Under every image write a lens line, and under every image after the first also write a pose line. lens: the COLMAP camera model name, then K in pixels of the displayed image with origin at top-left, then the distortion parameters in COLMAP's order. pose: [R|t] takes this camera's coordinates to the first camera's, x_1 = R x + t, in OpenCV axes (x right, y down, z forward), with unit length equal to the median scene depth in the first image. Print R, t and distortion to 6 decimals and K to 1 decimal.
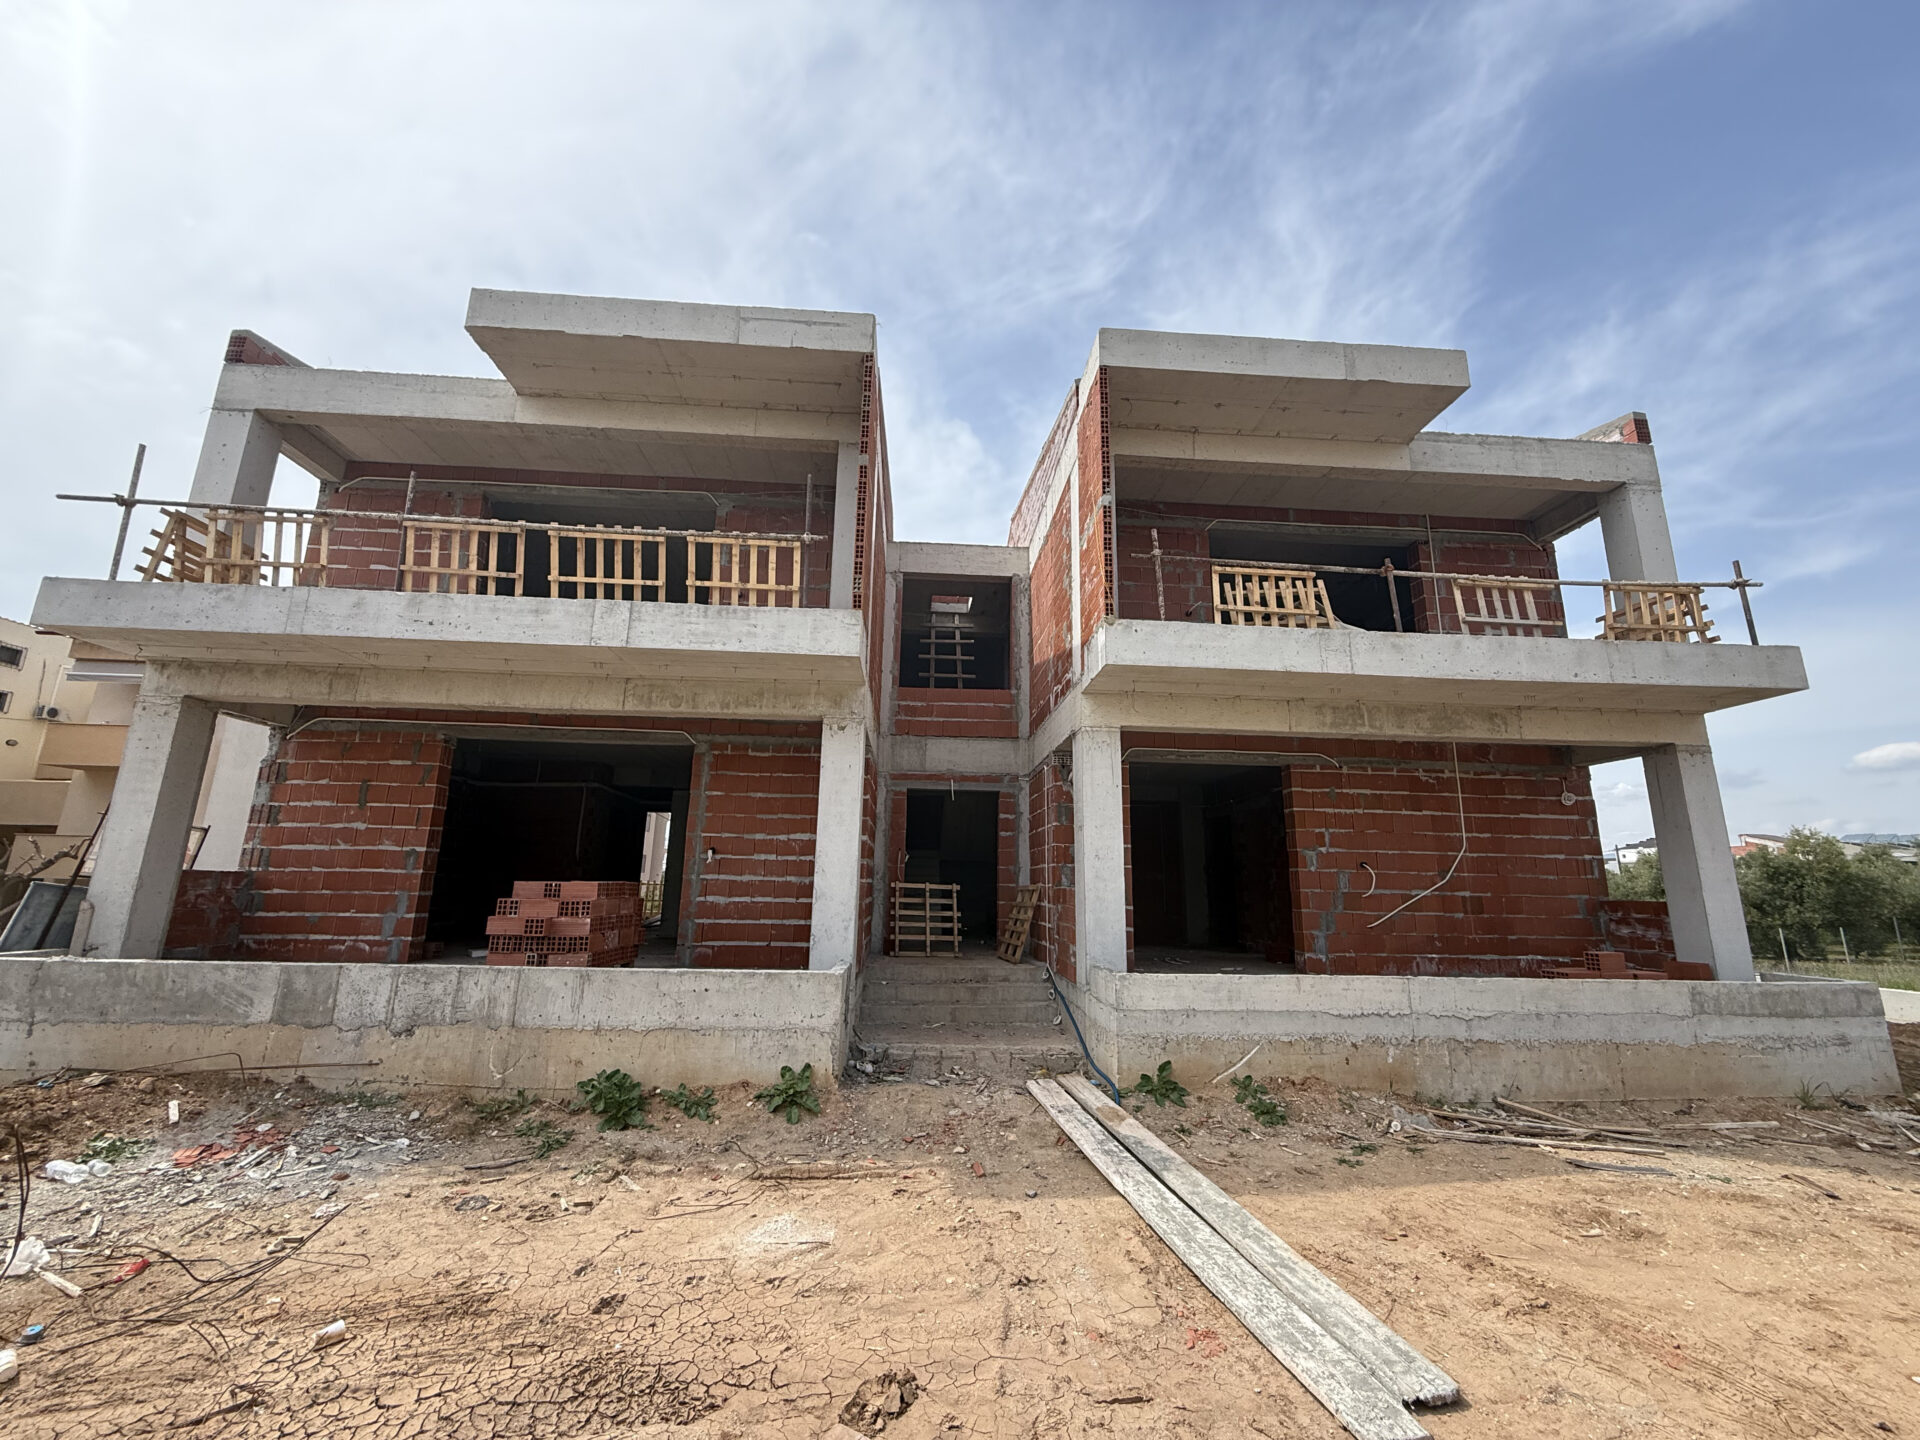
lens RADIAL K [[764.2, 0, 959.6], [0, 764.2, 722.3], [0, 0, 1]] dist [-0.001467, 0.000582]
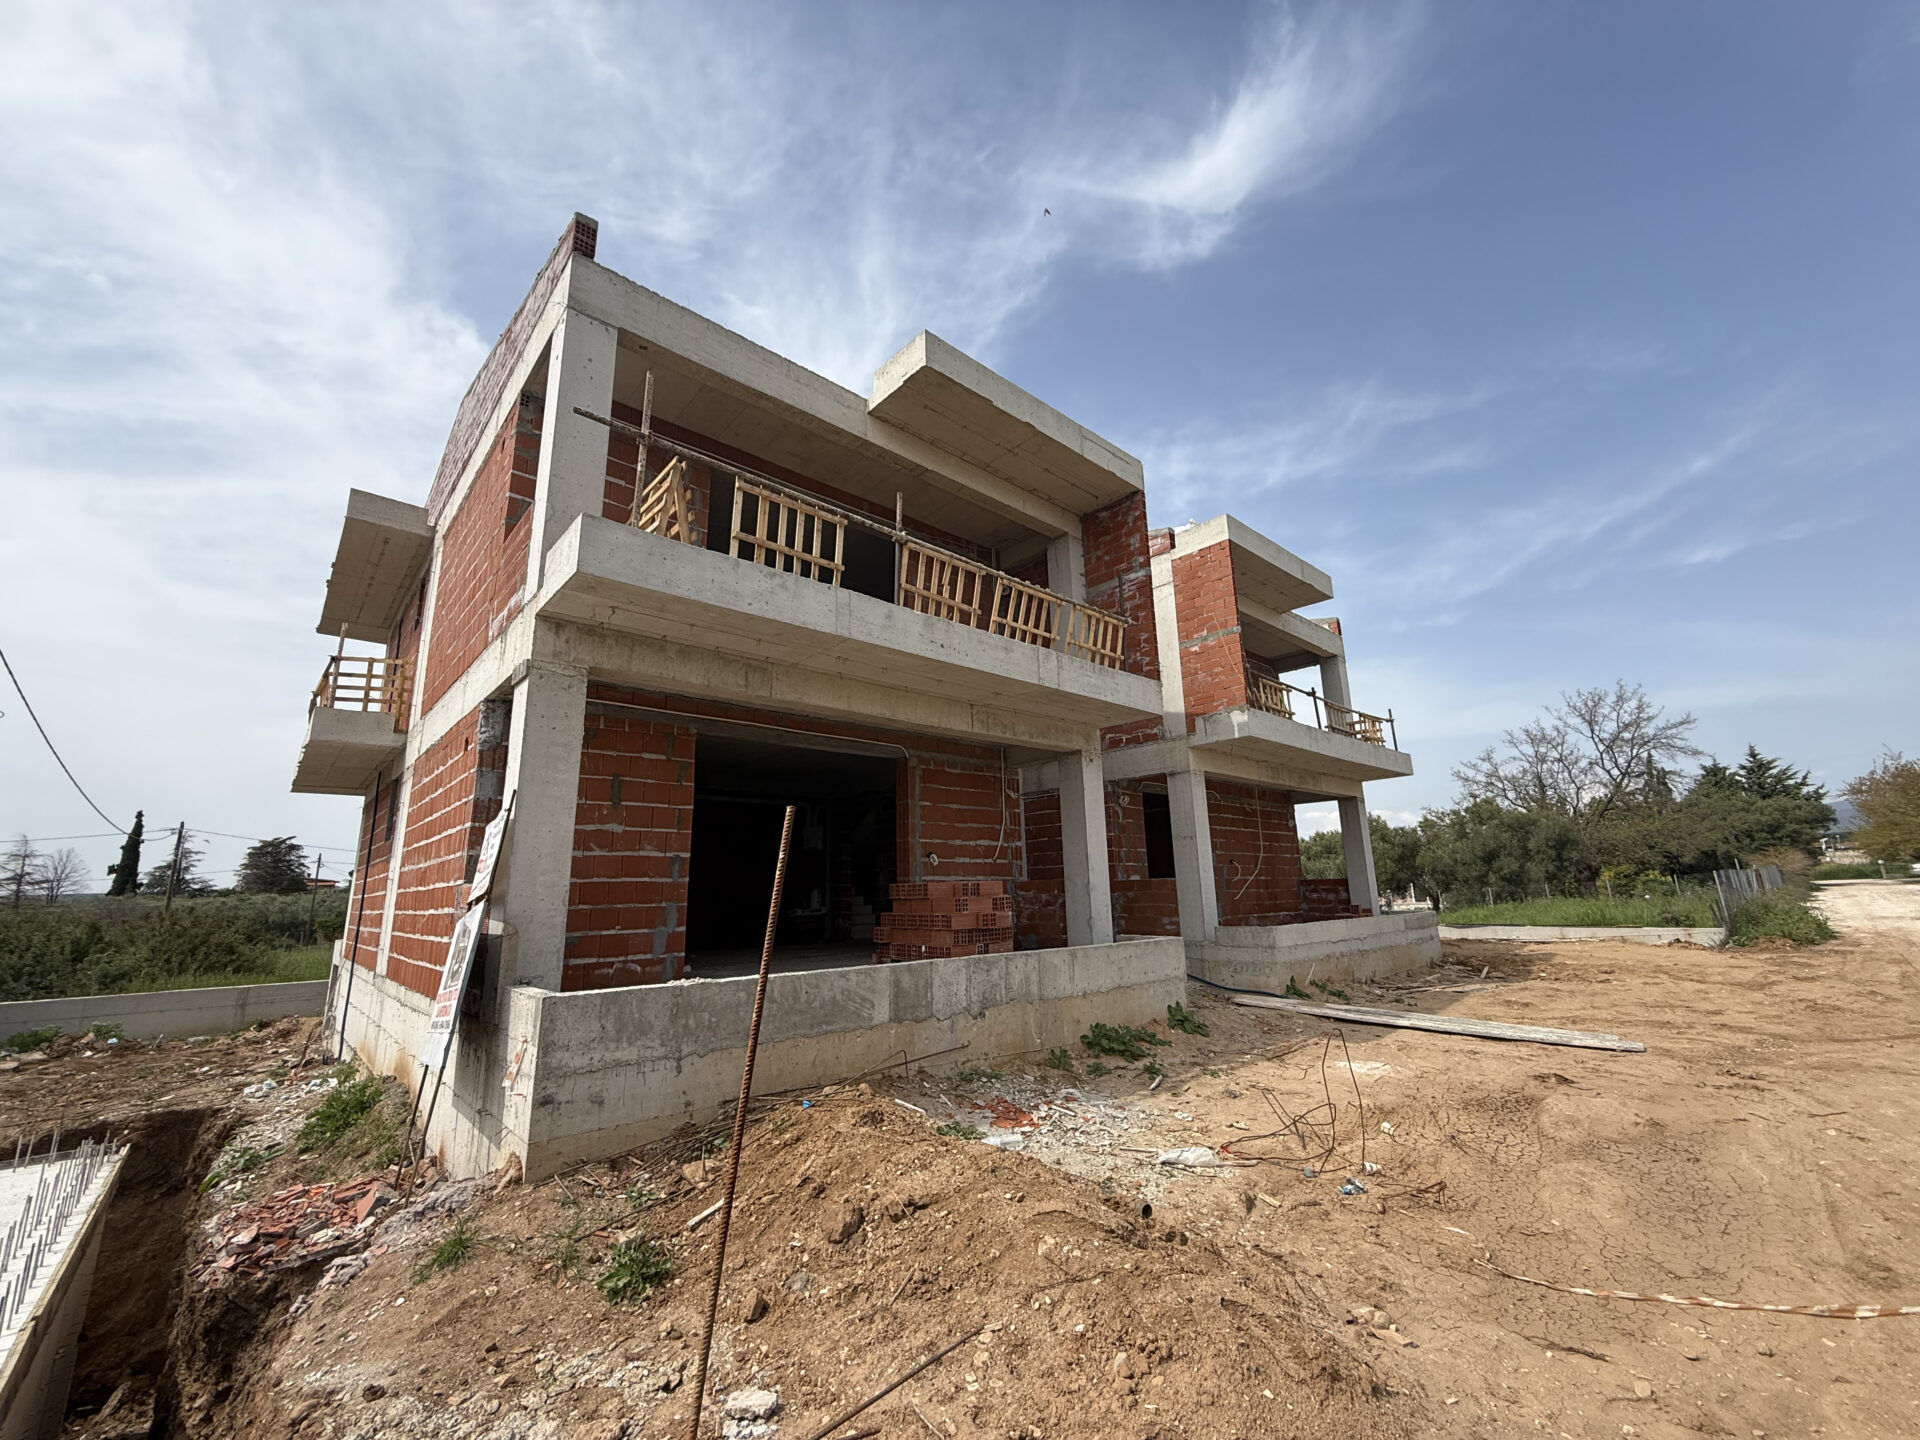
lens RADIAL K [[764.2, 0, 959.6], [0, 764.2, 722.3], [0, 0, 1]] dist [-0.001467, 0.000582]
pose [[0.782816, 0.100699, 0.614051, -1.271344], [-0.096005, 0.994548, -0.040706, 0.019915], [-0.614802, -0.027087, 0.788216, 0.117536]]
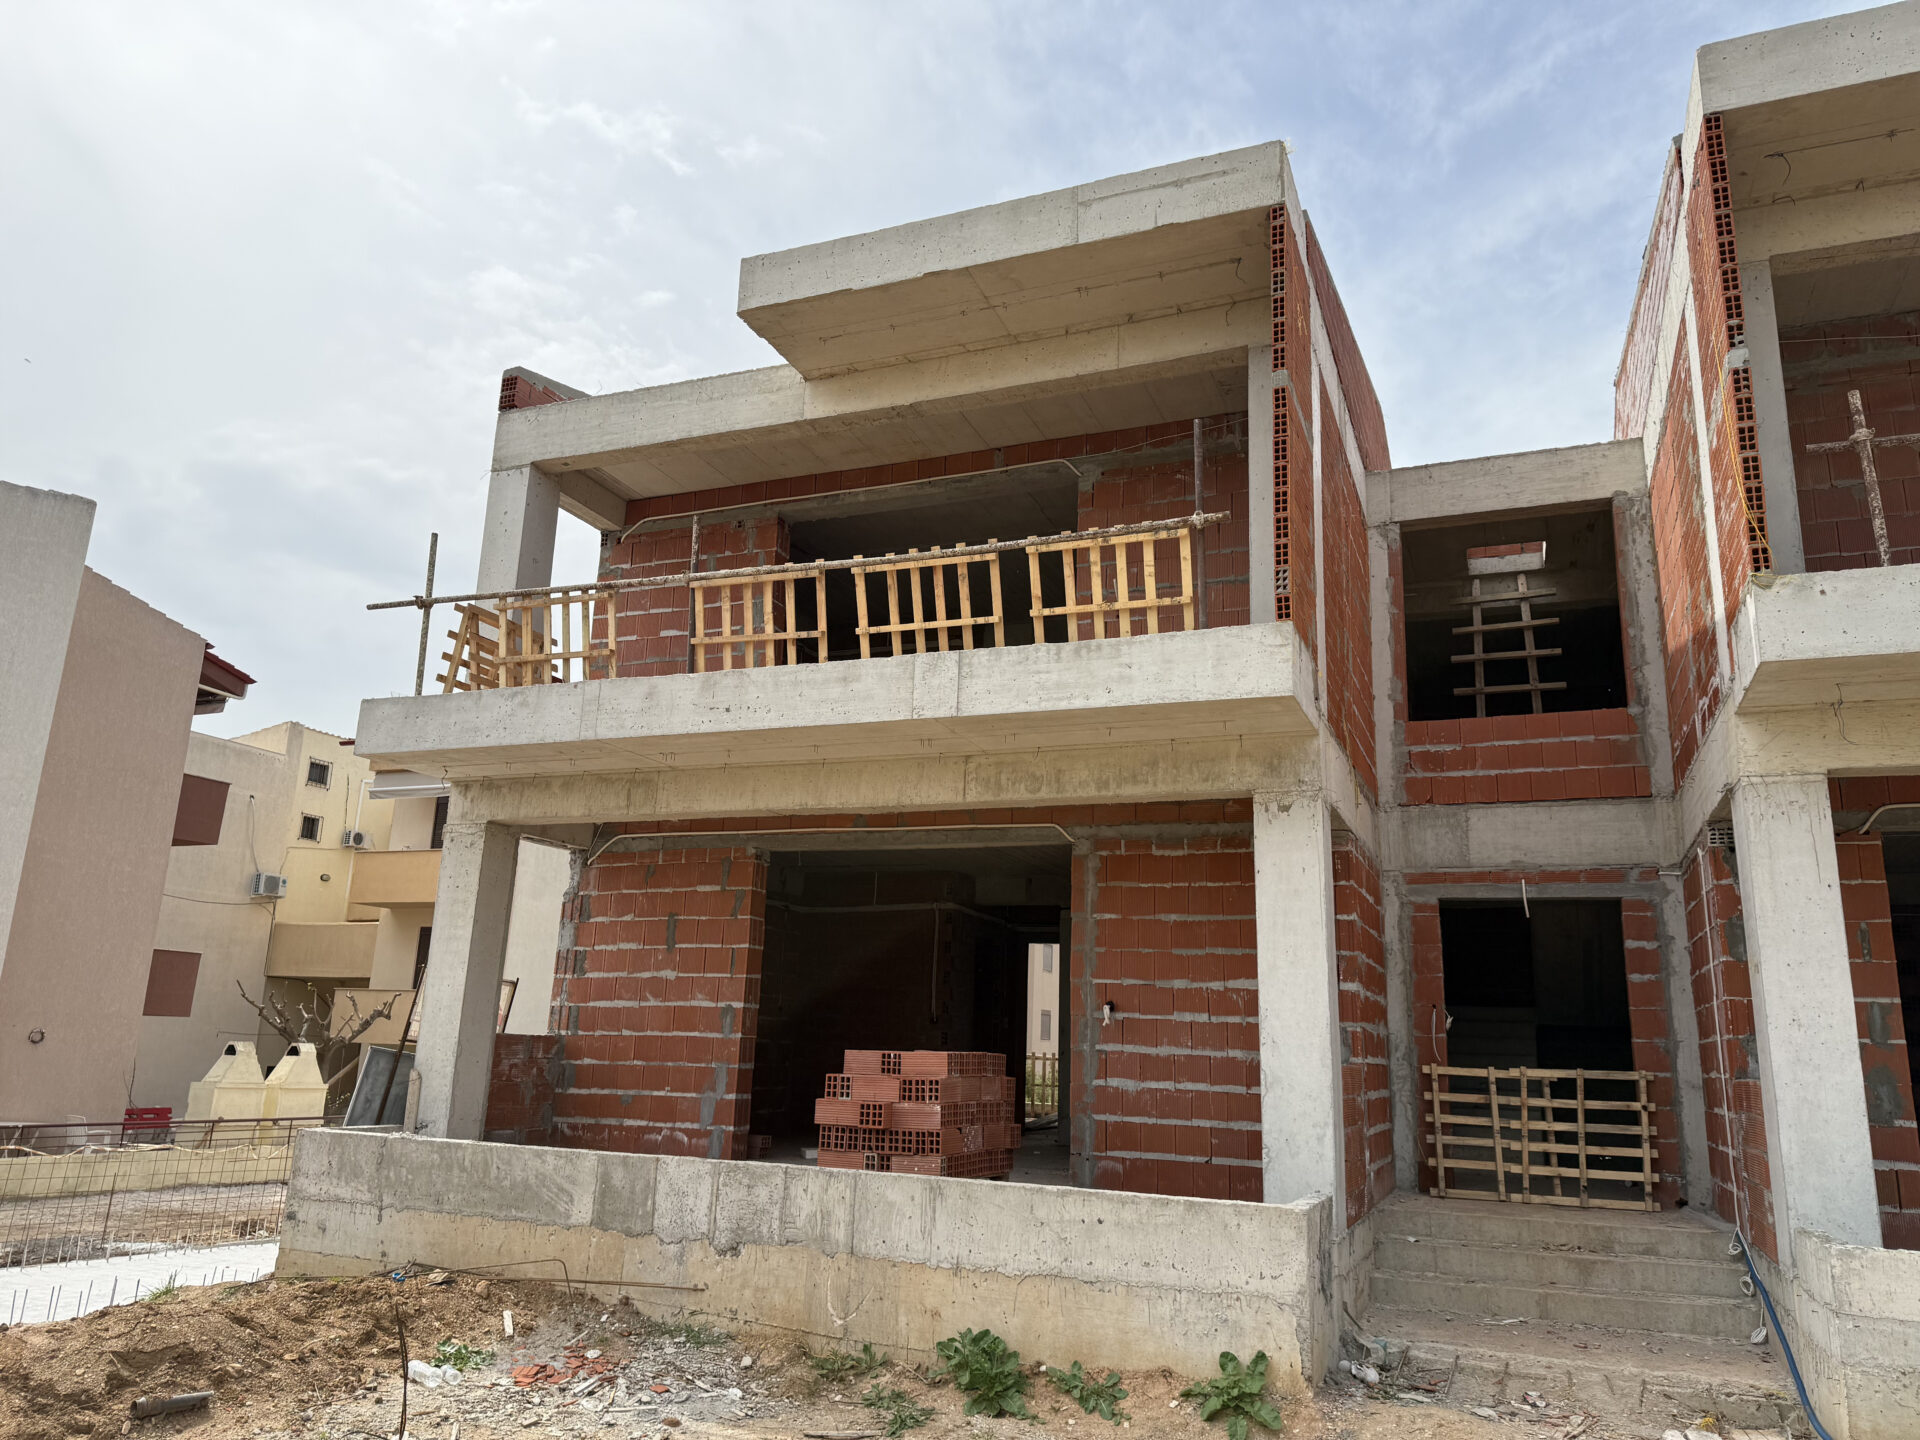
lens RADIAL K [[1334.5, 0, 952.4], [0, 1334.5, 724.4], [0, 0, 1]] dist [0.176049, -0.359319]
pose [[0.895630, -0.091140, -0.435363, 0.096253], [0.074638, 0.995699, -0.054895, -0.022419], [0.438493, 0.016671, 0.898580, -0.113870]]
